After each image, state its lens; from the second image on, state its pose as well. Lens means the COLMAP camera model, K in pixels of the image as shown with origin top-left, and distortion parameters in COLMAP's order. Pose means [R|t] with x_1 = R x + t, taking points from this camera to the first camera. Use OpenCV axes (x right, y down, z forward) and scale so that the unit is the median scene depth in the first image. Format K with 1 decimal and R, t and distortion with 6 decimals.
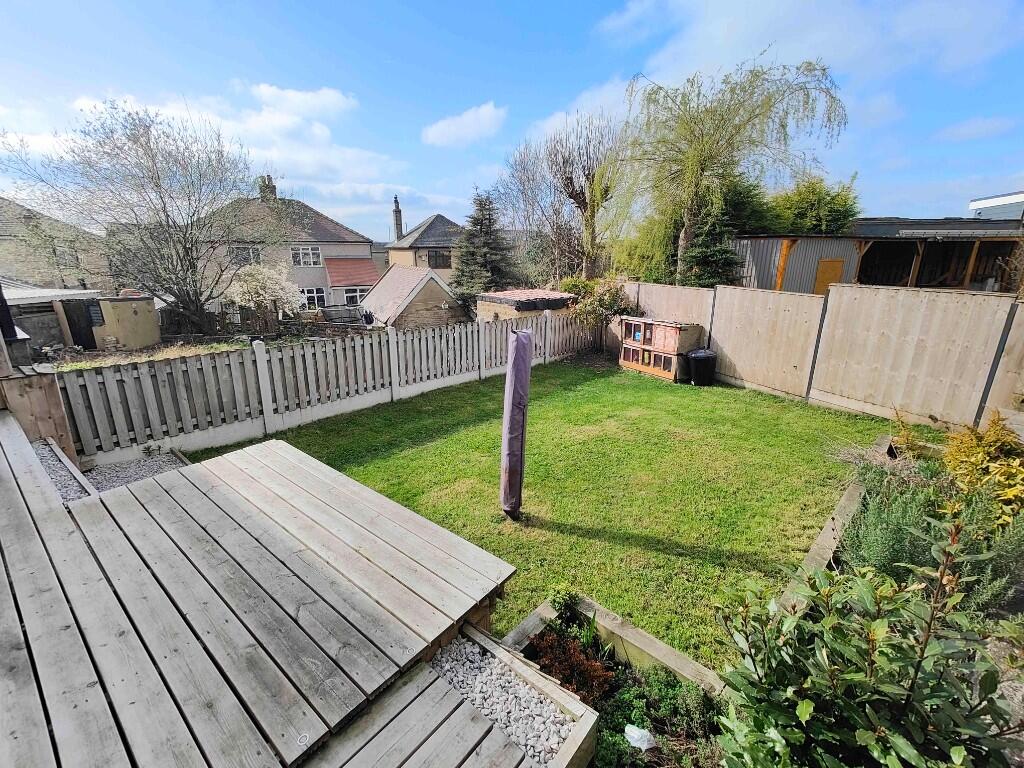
lens RADIAL K [[452.0, 0, 505.9], [0, 452.0, 375.8], [0, 0, 1]] dist [0.007257, -0.000931]
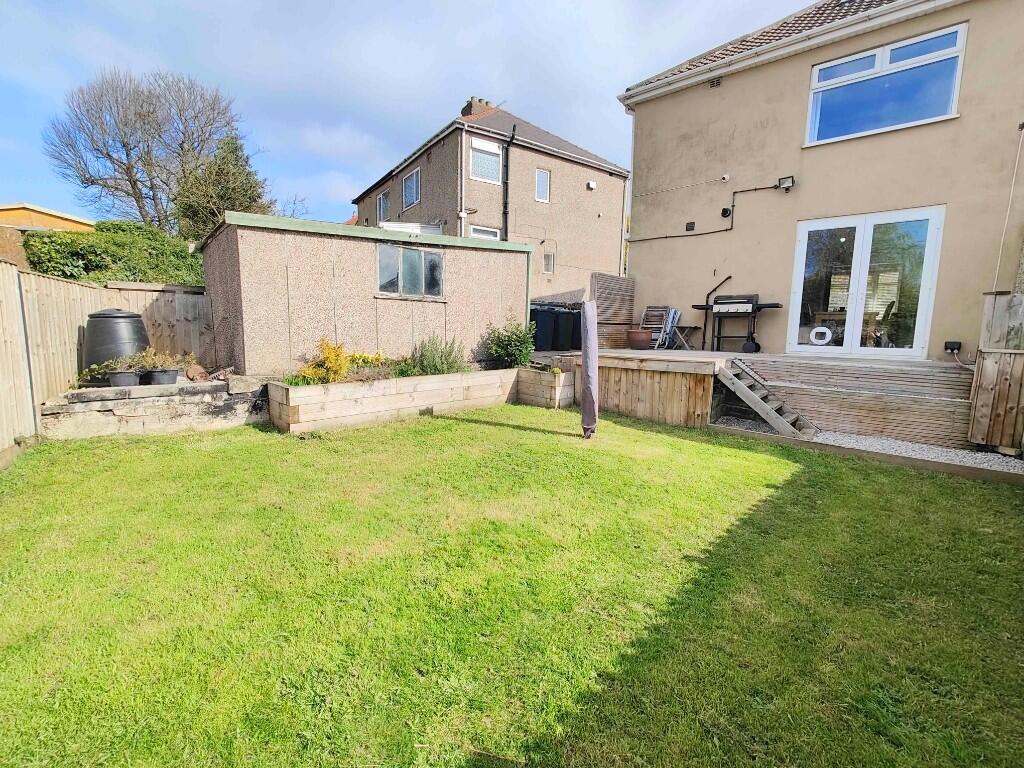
lens RADIAL K [[452.0, 0, 508.7], [0, 452.0, 384.1], [0, 0, 1]] dist [0.007257, -0.000931]
pose [[-0.999794, -0.019842, -0.004245, 0.144180], [-0.019921, 0.920058, 0.391275, -0.203549], [-0.003858, 0.391279, -0.920264, 1.182695]]
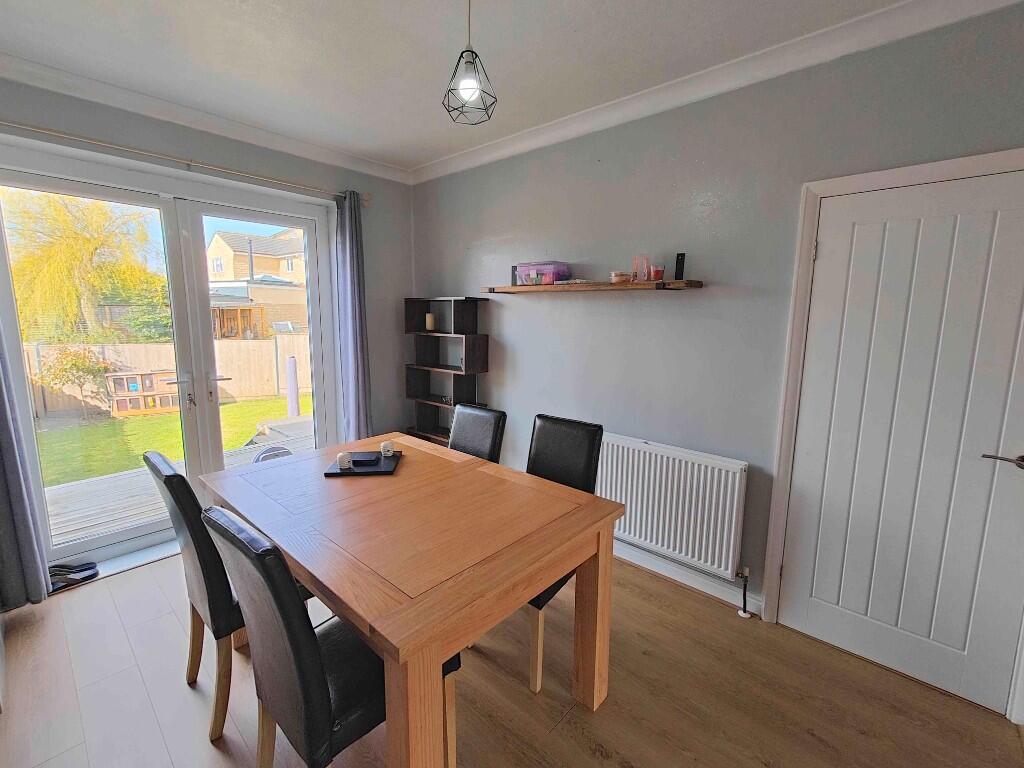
lens RADIAL K [[452.0, 0, 515.6], [0, 452.0, 380.9], [0, 0, 1]] dist [0.007257, -0.000931]
pose [[0.057349, -0.149963, 0.987027, -0.988666], [0.259852, 0.956820, 0.130276, 0.003701], [-0.963944, 0.249010, 0.093841, -0.104520]]
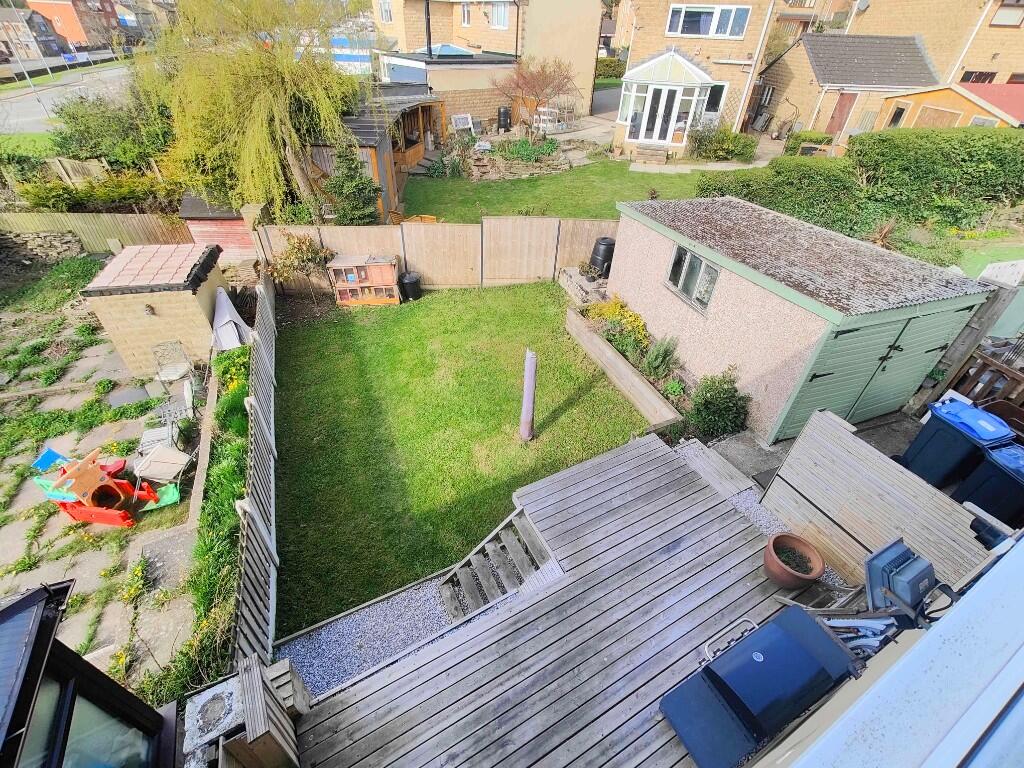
lens RADIAL K [[452.0, 0, 514.1], [0, 452.0, 382.7], [0, 0, 1]] dist [0.007257, -0.000931]
pose [[0.384744, -0.563708, 0.730894, -0.643738], [0.219177, 0.824995, 0.520908, -0.448182], [-0.896623, -0.040221, 0.440963, 0.131328]]
